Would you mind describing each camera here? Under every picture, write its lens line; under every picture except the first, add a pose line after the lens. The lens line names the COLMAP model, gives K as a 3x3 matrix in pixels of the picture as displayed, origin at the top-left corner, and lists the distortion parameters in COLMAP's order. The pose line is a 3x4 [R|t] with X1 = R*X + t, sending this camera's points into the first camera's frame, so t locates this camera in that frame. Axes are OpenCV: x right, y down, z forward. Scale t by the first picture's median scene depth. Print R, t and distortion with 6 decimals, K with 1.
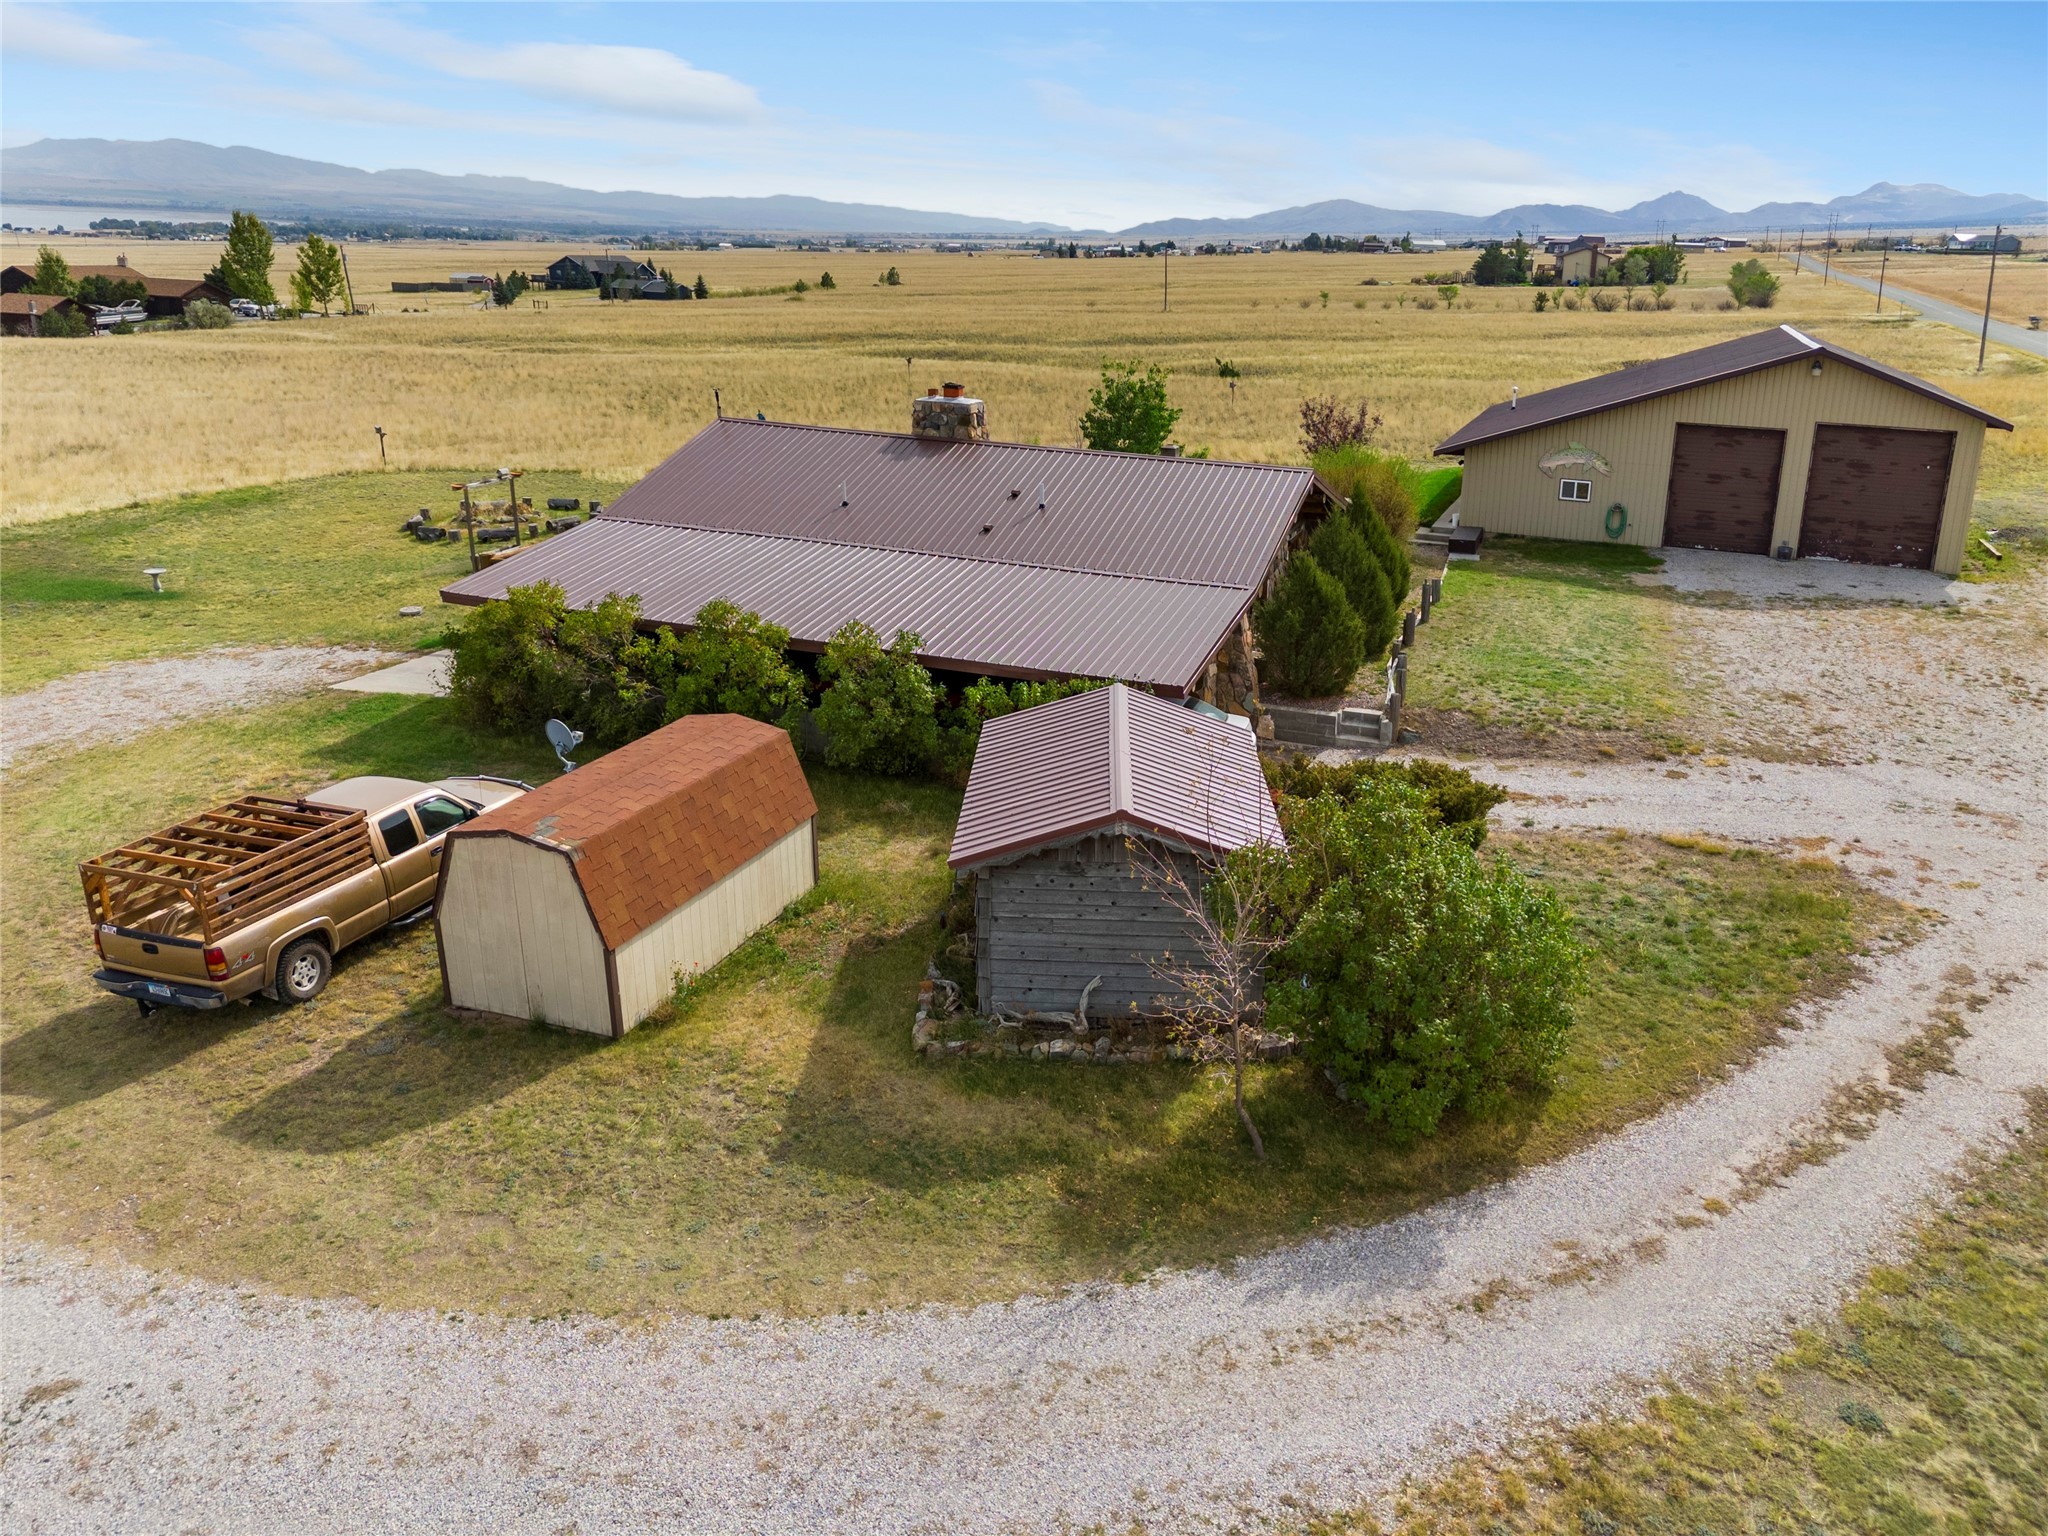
lens RADIAL K [[1475.0, 0, 1124.0], [0, 1475.0, 807.7], [0, 0, 1]] dist [0.055938, -0.039243]
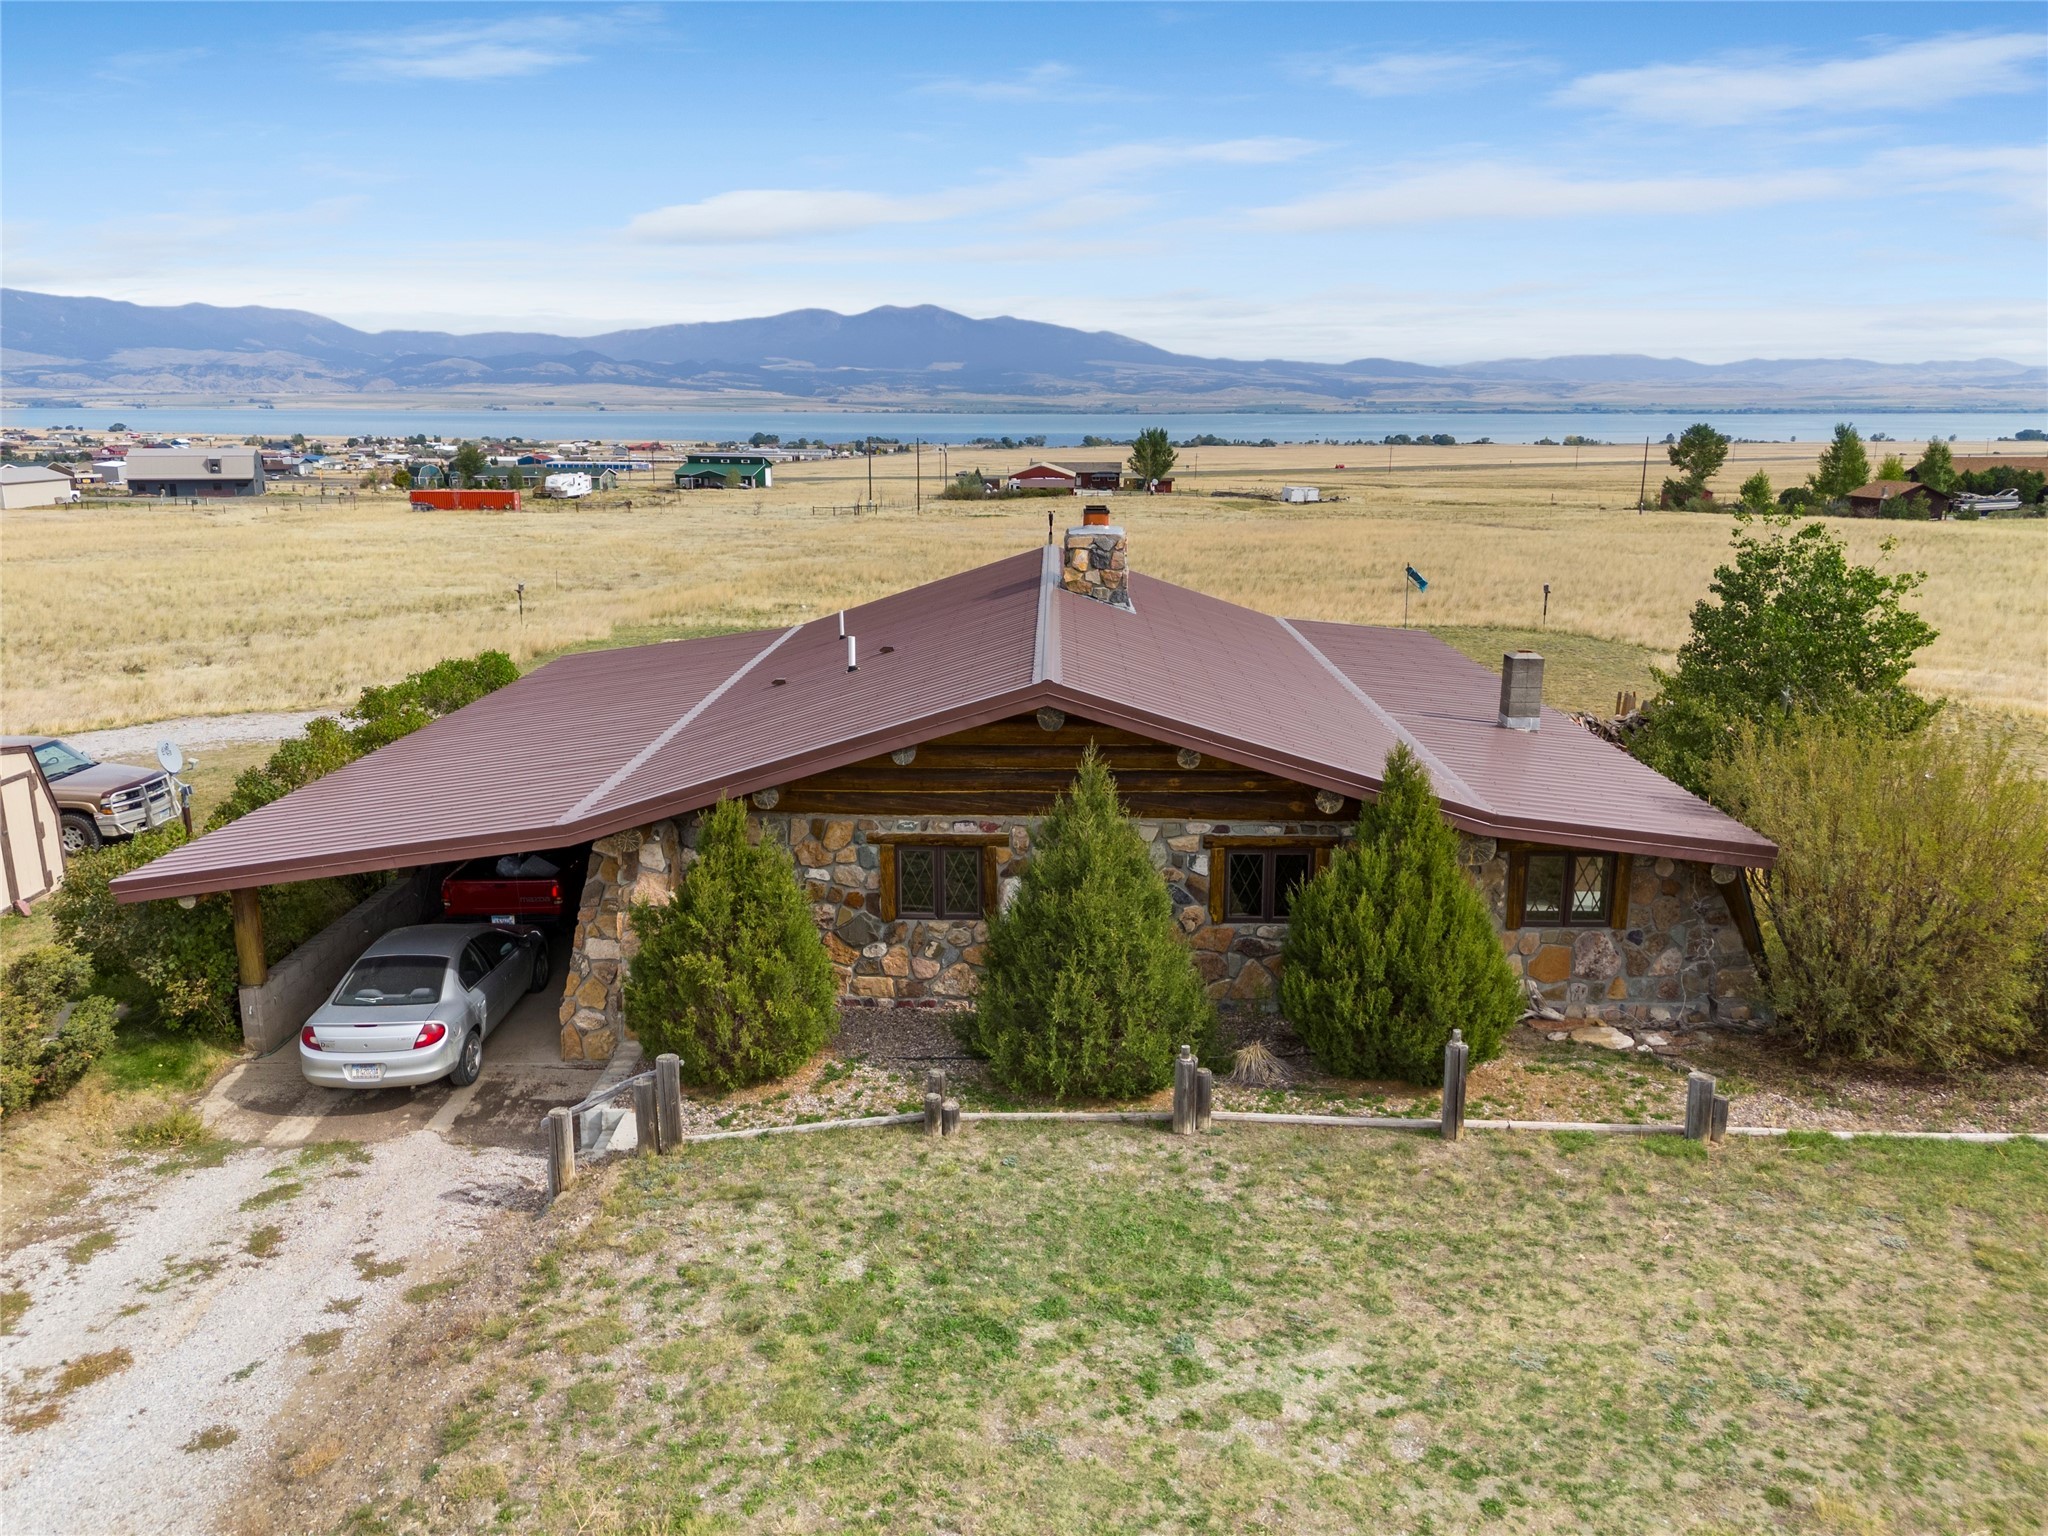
lens RADIAL K [[1503.6, 0, 1026.7], [0, 1503.6, 762.7], [0, 0, 1]] dist [0.076024, -0.073616]
pose [[0.297667, 0.186194, -0.936337, 0.597016], [-0.332790, 0.939513, 0.081030, -0.243102], [0.894788, 0.287483, 0.341625, 0.856424]]
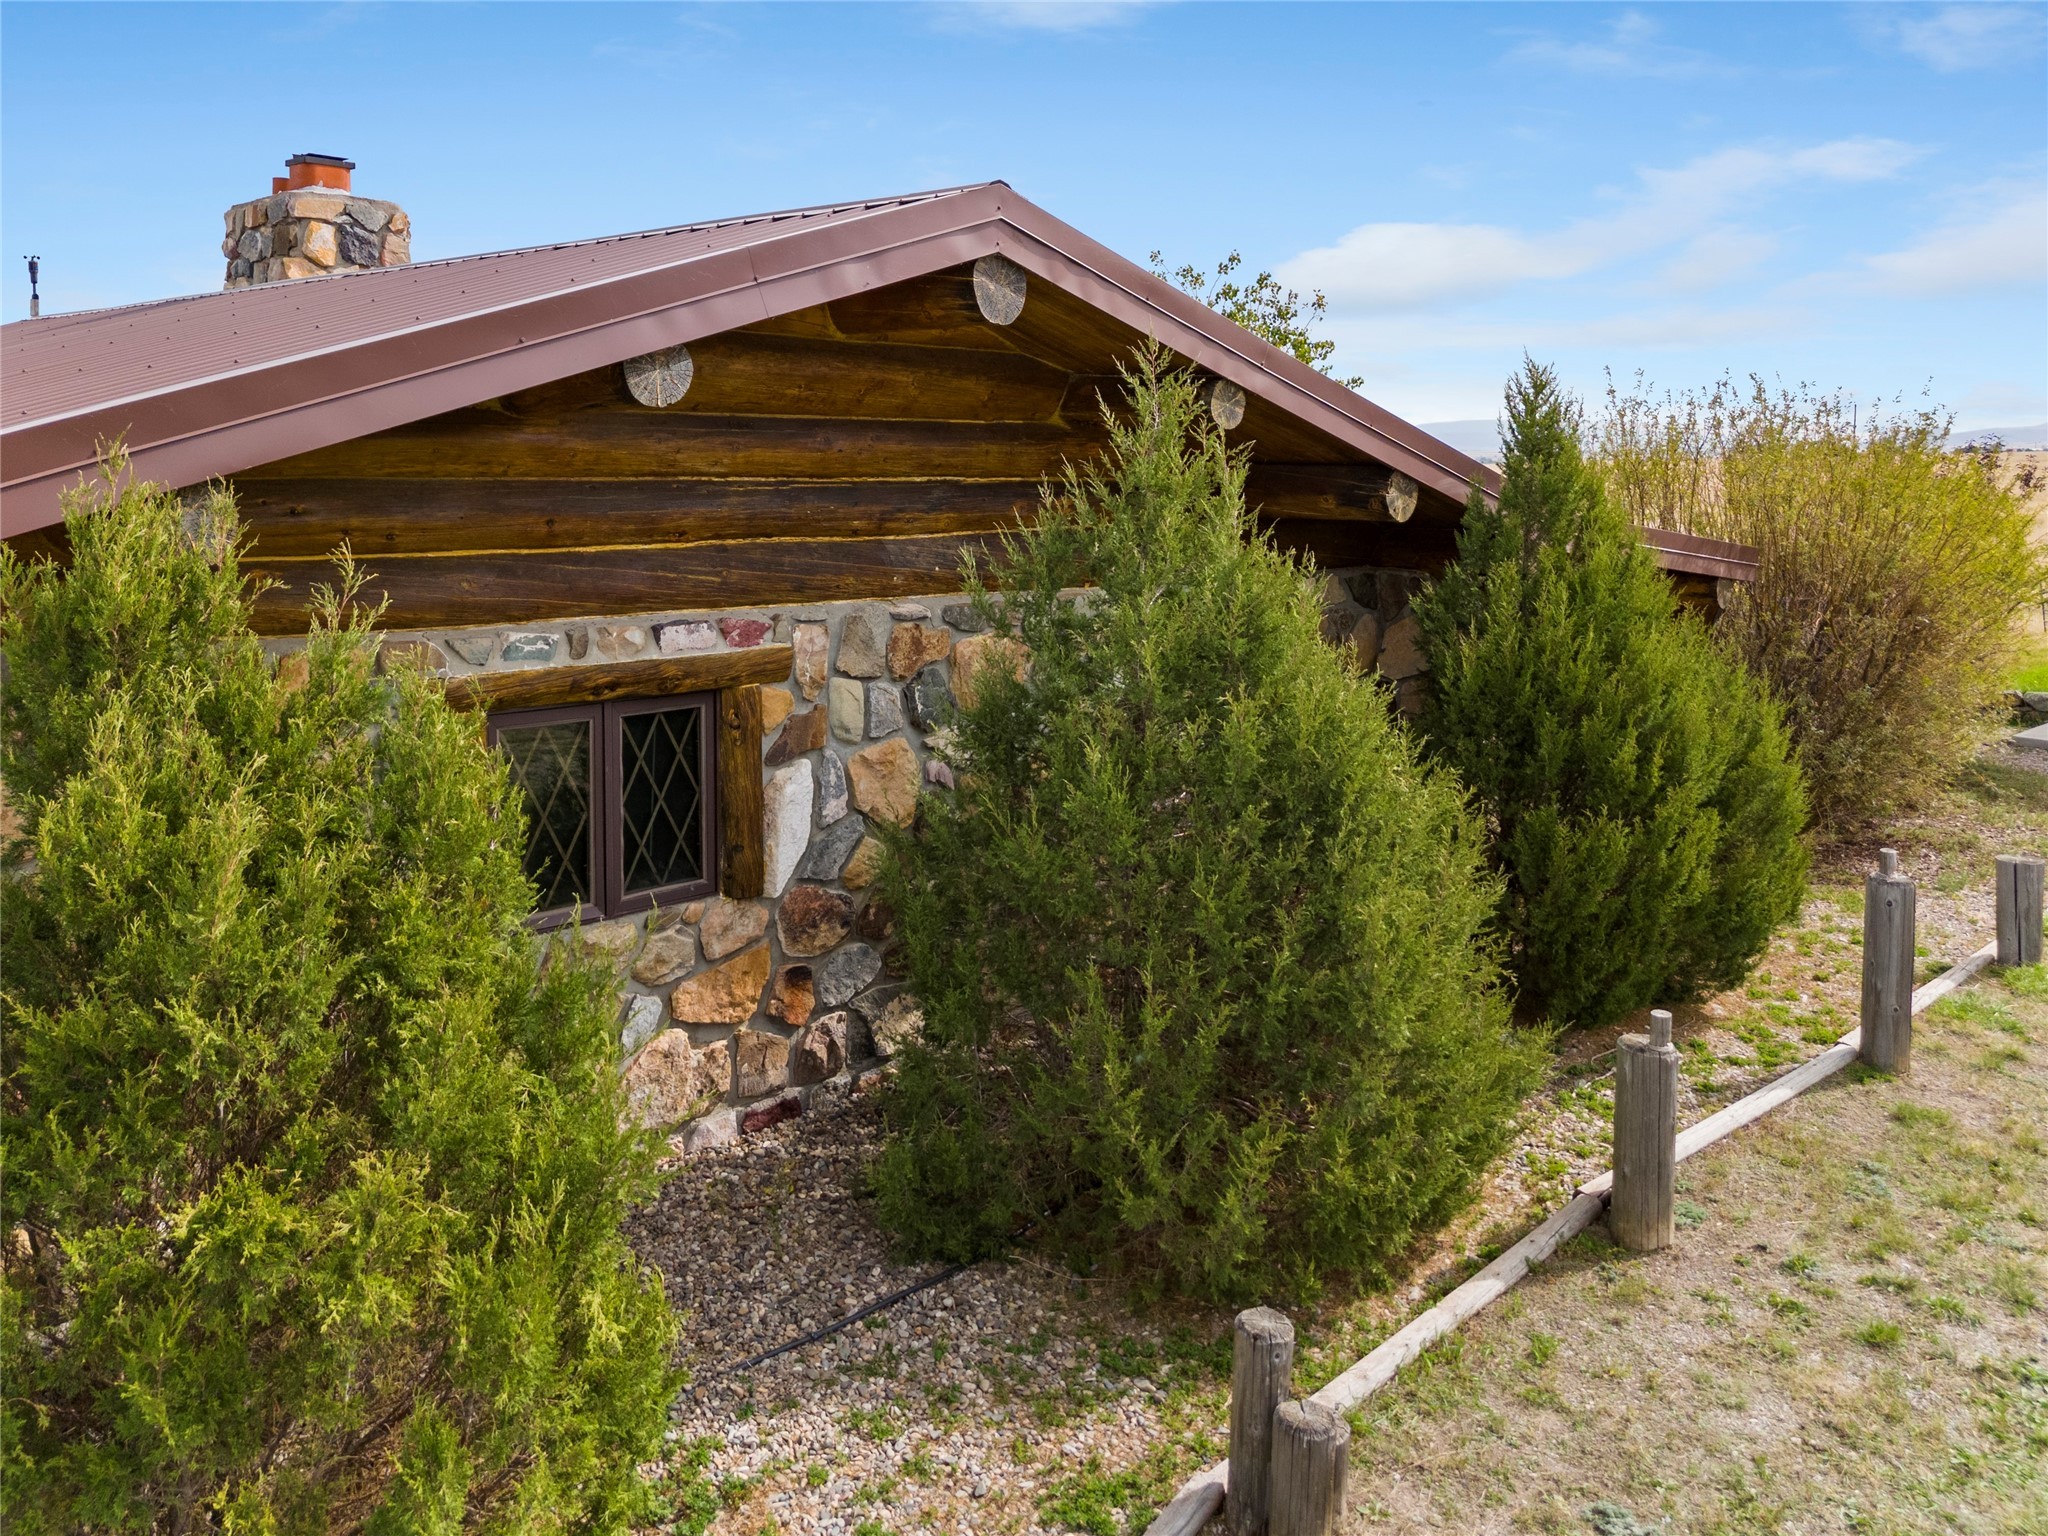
lens RADIAL K [[1593.5, 0, 1021.3], [0, 1593.5, 589.2], [0, 0, 1]] dist [0.061299, -0.065169]
pose [[0.882808, 0.022976, -0.469172, 0.231973], [-0.153156, 0.958301, -0.241252, -0.134977], [0.444065, 0.284836, 0.849514, 0.869032]]
